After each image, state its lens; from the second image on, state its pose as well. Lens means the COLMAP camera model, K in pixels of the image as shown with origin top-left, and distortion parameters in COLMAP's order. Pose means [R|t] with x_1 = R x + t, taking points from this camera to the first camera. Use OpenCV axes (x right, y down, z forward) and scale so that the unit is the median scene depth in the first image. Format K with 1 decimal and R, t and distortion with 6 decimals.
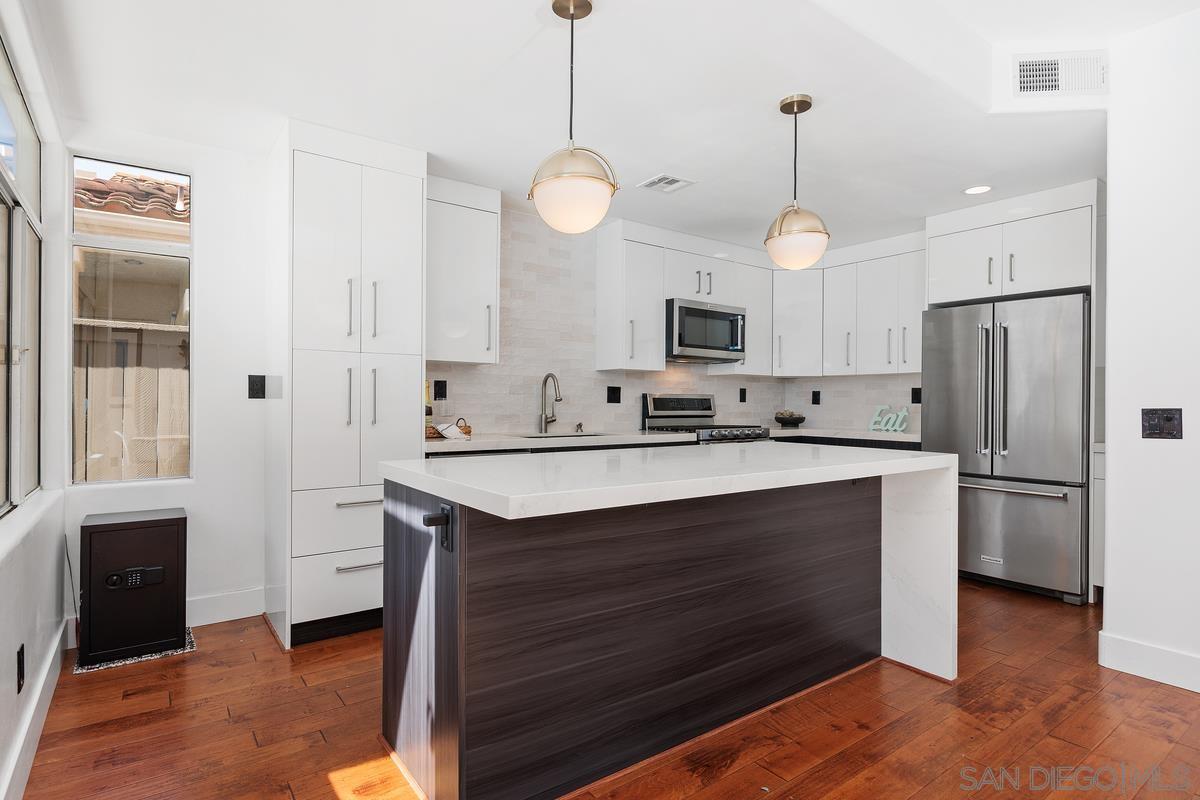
lens RADIAL K [[619.3, 0, 592.2], [0, 619.3, 403.9], [0, 0, 1]] dist [-0.002327, -0.001624]
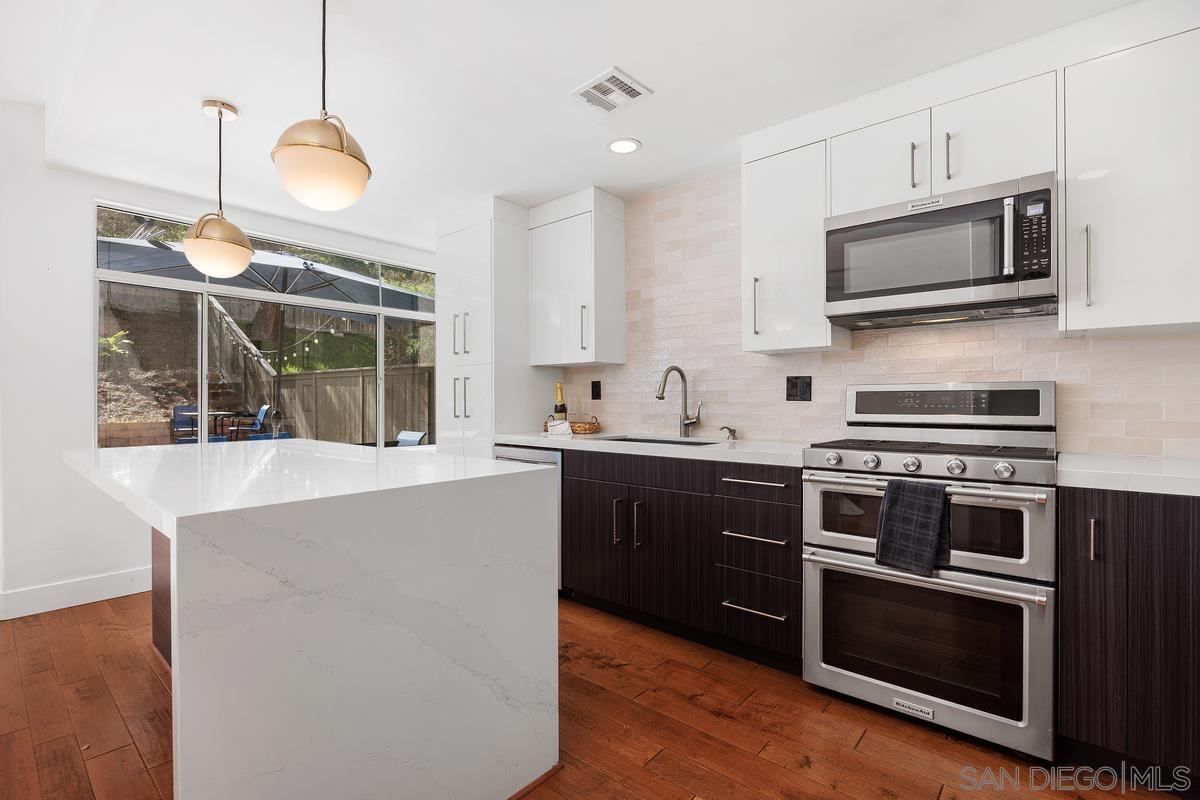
lens RADIAL K [[553.0, 0, 599.9], [0, 553.0, 395.8], [0, 0, 1]] dist [-0.000113, -0.000016]
pose [[0.220838, -0.018704, -0.975131, 0.598092], [0.001463, 0.999821, -0.018846, 0.003991], [0.975309, 0.002736, 0.220826, 0.695592]]
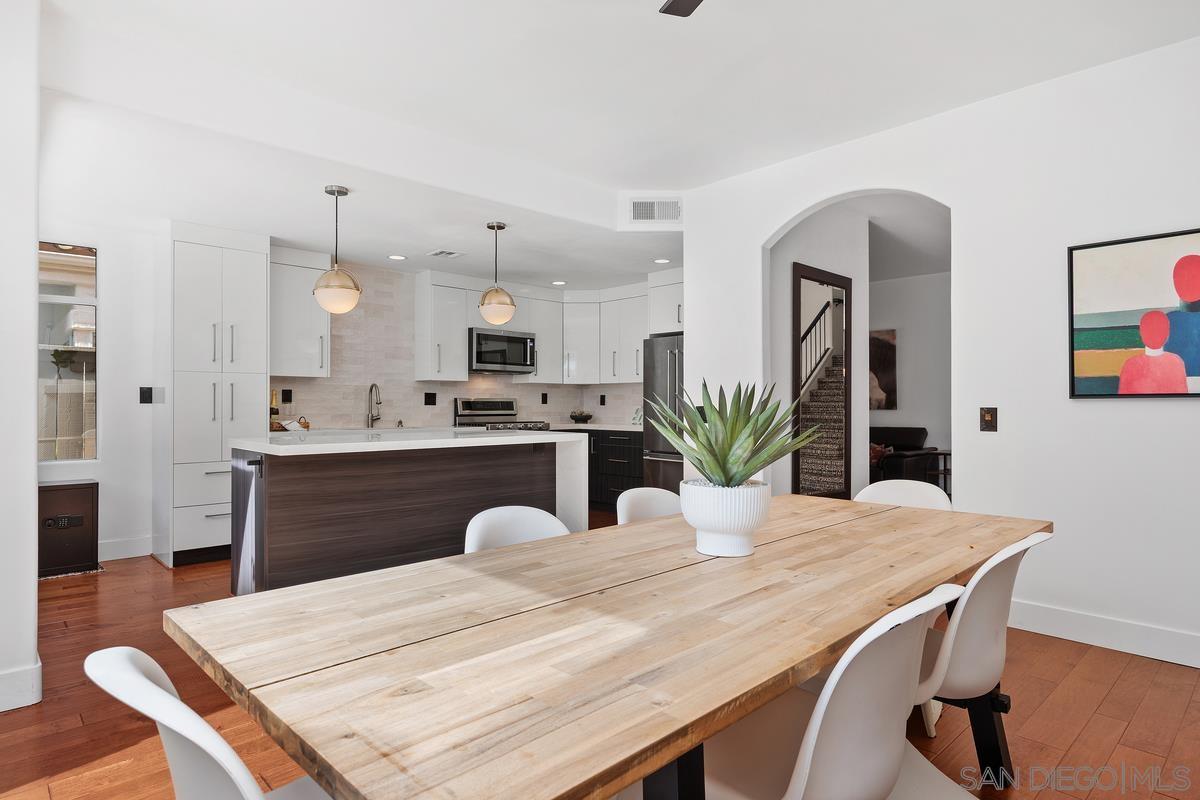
lens RADIAL K [[667.4, 0, 597.2], [0, 667.4, 401.7], [0, 0, 1]] dist [-0.003144, -0.001001]
pose [[0.991829, -0.006461, 0.127410, 0.218431], [0.007439, 0.999946, -0.007196, 0.004243], [-0.127357, 0.008085, 0.991824, -0.487724]]
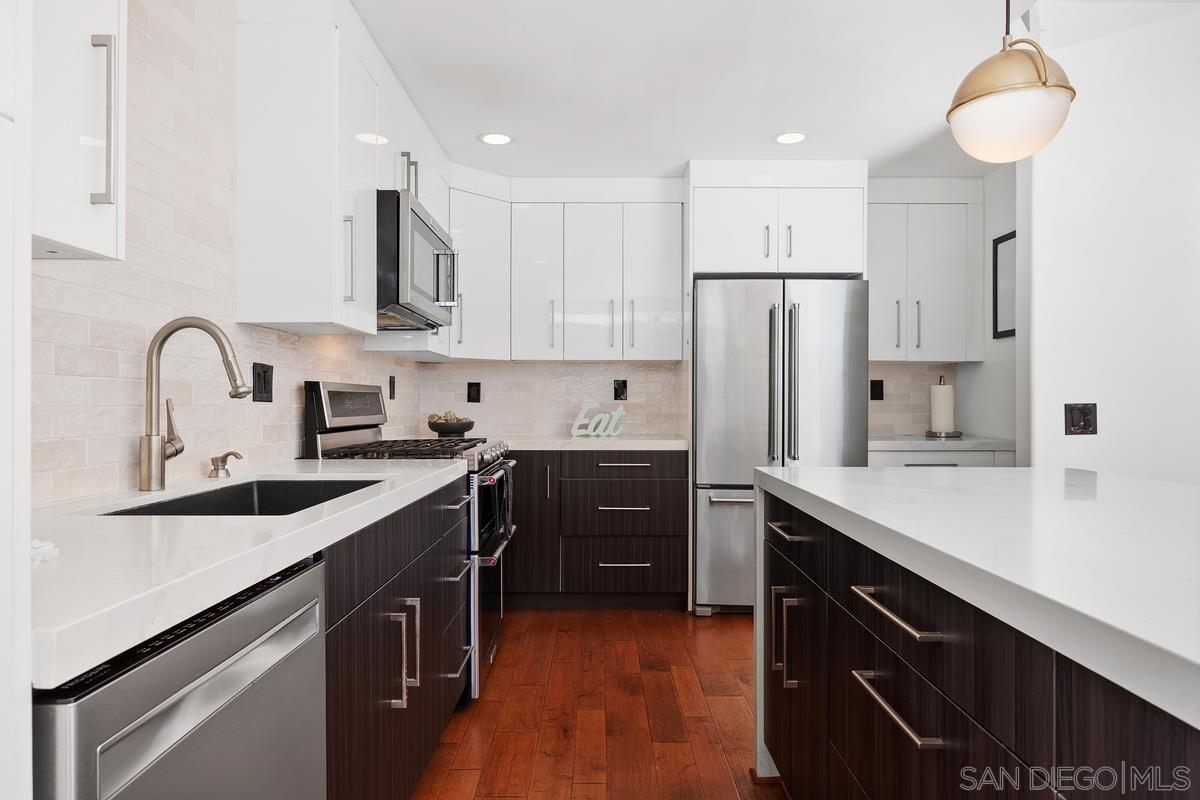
lens RADIAL K [[731.3, 0, 599.8], [0, 731.3, 396.6], [0, 0, 1]] dist [0.007494, 0.000519]
pose [[0.590363, 0.000365, 0.807138, -0.253583], [0.004769, 0.999981, -0.003941, -0.001659], [-0.807124, 0.006176, 0.590350, 0.531668]]
